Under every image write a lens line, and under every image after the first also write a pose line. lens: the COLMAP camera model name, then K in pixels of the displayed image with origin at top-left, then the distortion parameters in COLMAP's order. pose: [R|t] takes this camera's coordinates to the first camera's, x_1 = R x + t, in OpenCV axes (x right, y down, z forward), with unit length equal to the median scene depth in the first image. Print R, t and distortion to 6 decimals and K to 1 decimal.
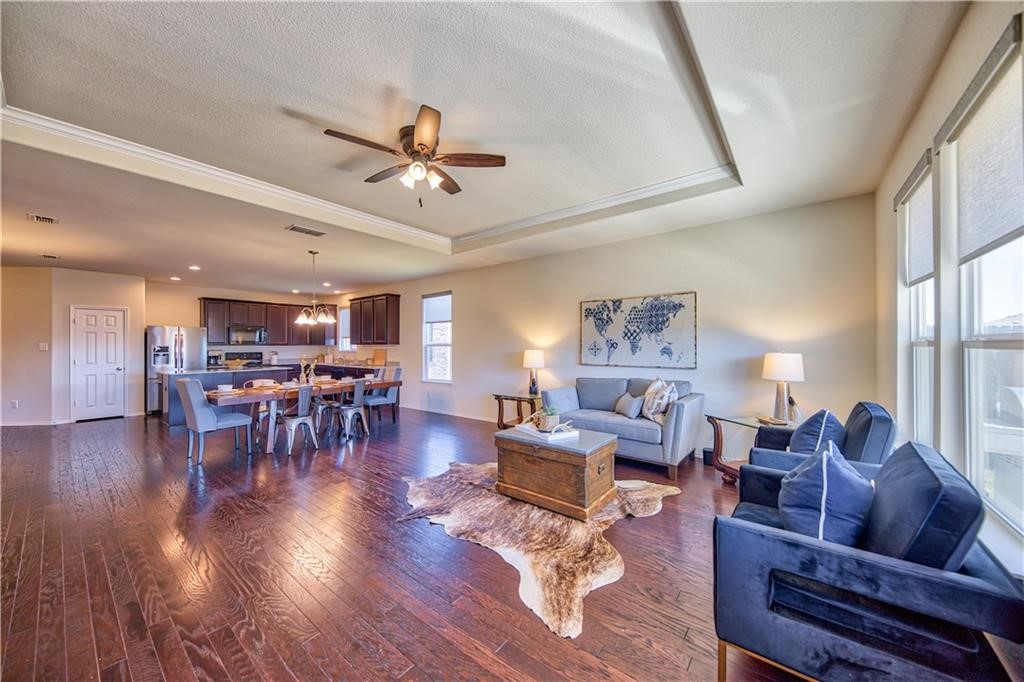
lens RADIAL K [[359.3, 0, 501.9], [0, 359.3, 343.9], [0, 0, 1]] dist [0.001443, -0.000455]
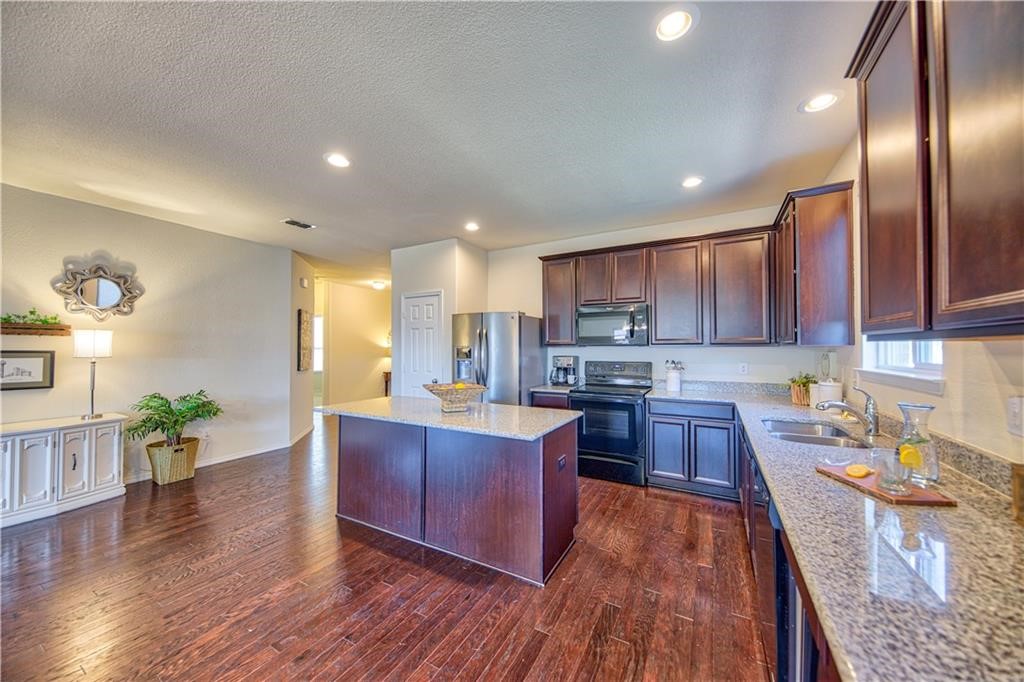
lens RADIAL K [[359.3, 0, 508.3], [0, 359.3, 341.1], [0, 0, 1]] dist [0.001443, -0.000455]
pose [[0.166354, -0.011372, -0.986001, -0.344116], [0.003349, 0.999934, -0.010968, 0.002213], [0.986060, -0.001478, 0.166381, 0.979005]]
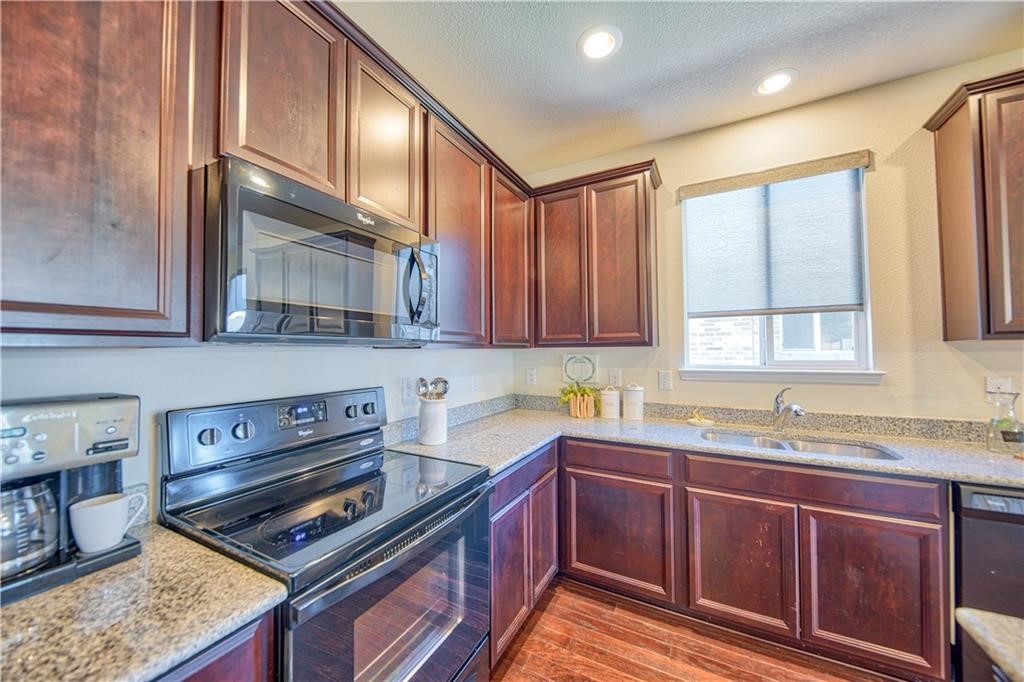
lens RADIAL K [[359.3, 0, 510.7], [0, 359.3, 341.9], [0, 0, 1]] dist [0.001443, -0.000455]
pose [[0.981320, -0.003992, 0.192343, -0.822954], [0.007637, 0.999805, -0.018213, 0.005311], [-0.192233, 0.019341, 0.981159, 1.047946]]
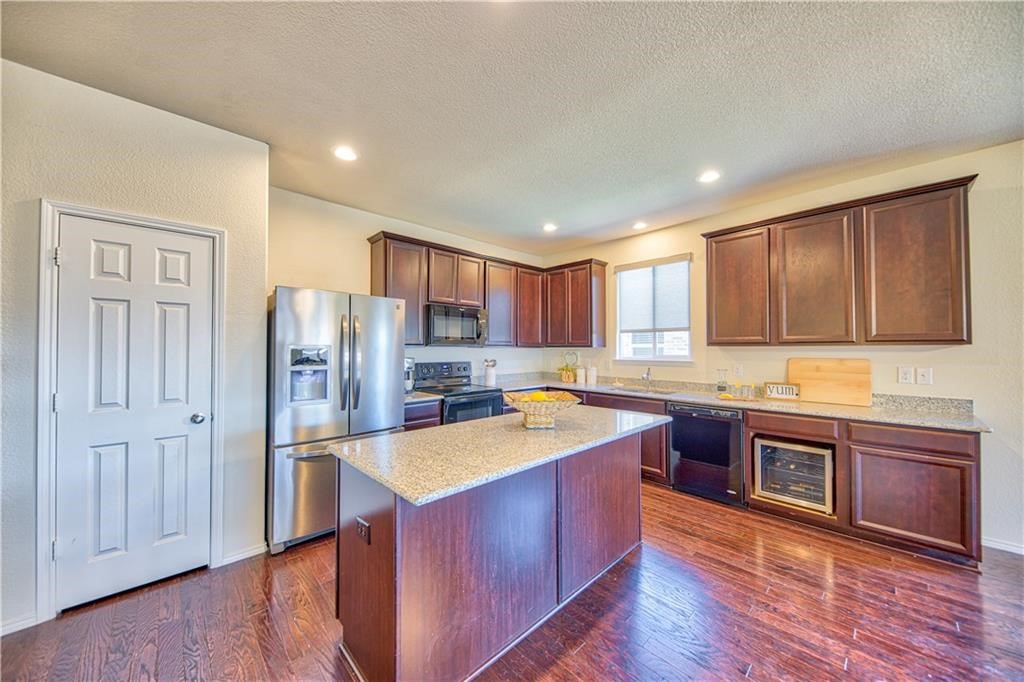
lens RADIAL K [[359.3, 0, 512.2], [0, 359.3, 344.3], [0, 0, 1]] dist [0.001443, -0.000455]
pose [[0.992983, 0.002865, -0.118220, -0.714749], [-0.004066, 0.999943, -0.009918, 0.005765], [0.118185, 0.010329, 0.992938, 0.681918]]
